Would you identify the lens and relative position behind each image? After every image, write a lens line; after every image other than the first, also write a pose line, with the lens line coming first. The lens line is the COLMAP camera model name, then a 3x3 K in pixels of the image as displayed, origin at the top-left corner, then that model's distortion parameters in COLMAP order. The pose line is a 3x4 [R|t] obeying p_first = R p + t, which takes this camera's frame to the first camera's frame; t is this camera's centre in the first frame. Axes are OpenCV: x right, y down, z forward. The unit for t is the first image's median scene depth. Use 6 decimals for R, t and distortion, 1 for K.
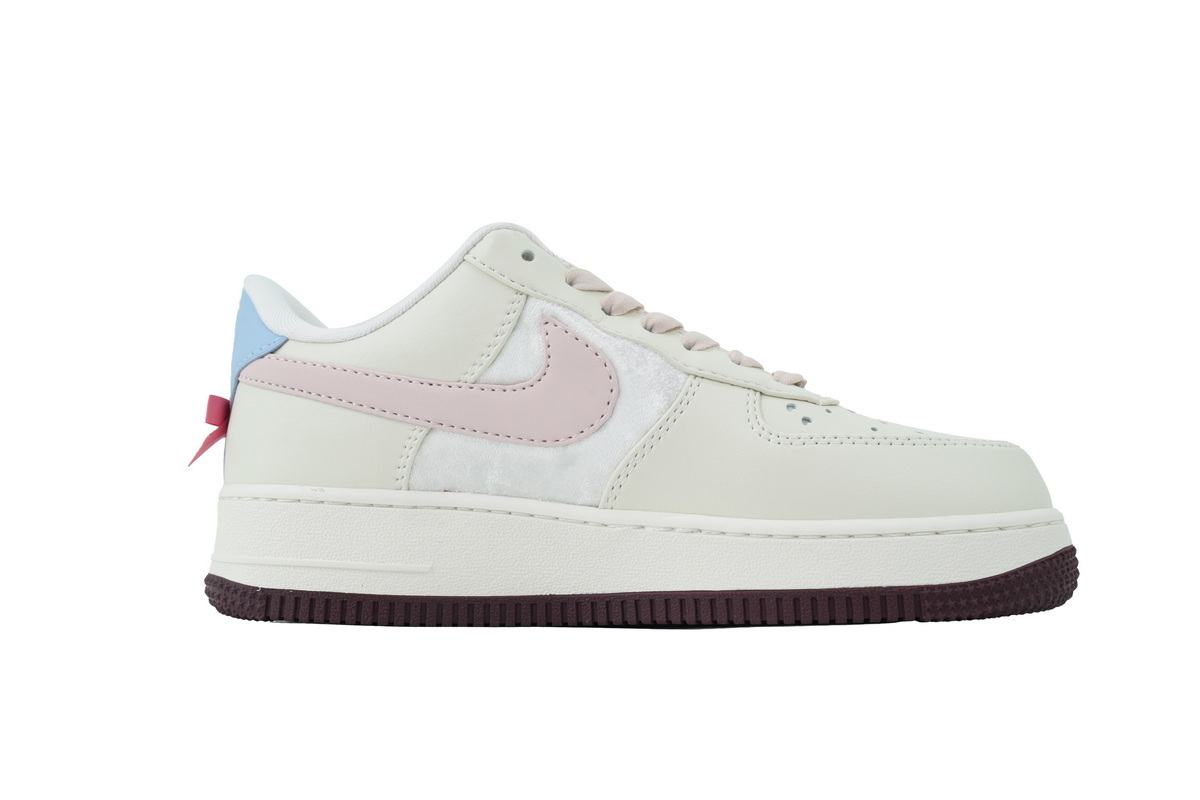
lens RADIAL K [[1165.2, 0, 599.1], [0, 1165.2, 400.4], [0, 0, 1]] dist [0.050028, 0.000000]
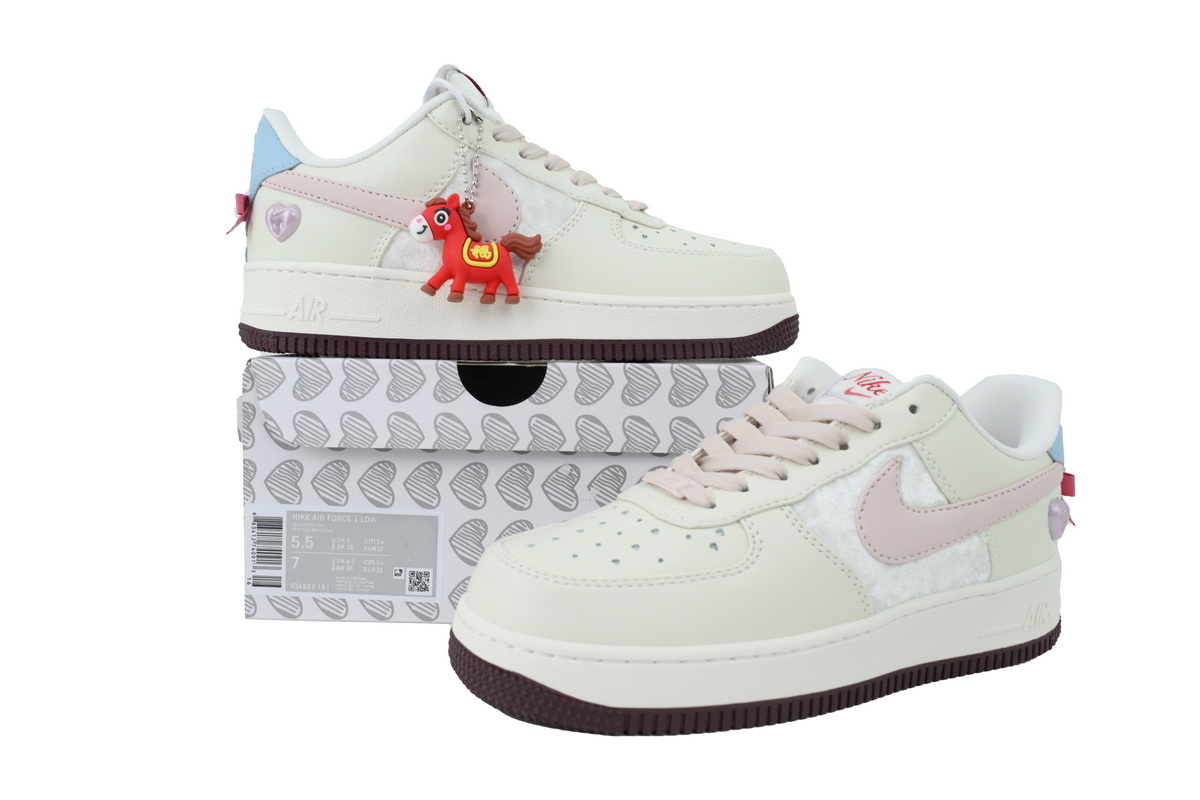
lens RADIAL K [[1072.0, 0, 601.7], [0, 1072.0, 403.3], [0, 0, 1]] dist [0.063321, 0.023060]
pose [[0.974112, -0.000041, 0.226065, -0.210619], [-0.049541, 0.975654, 0.213649, -0.064826], [-0.220570, -0.219317, 0.950394, -0.418470]]
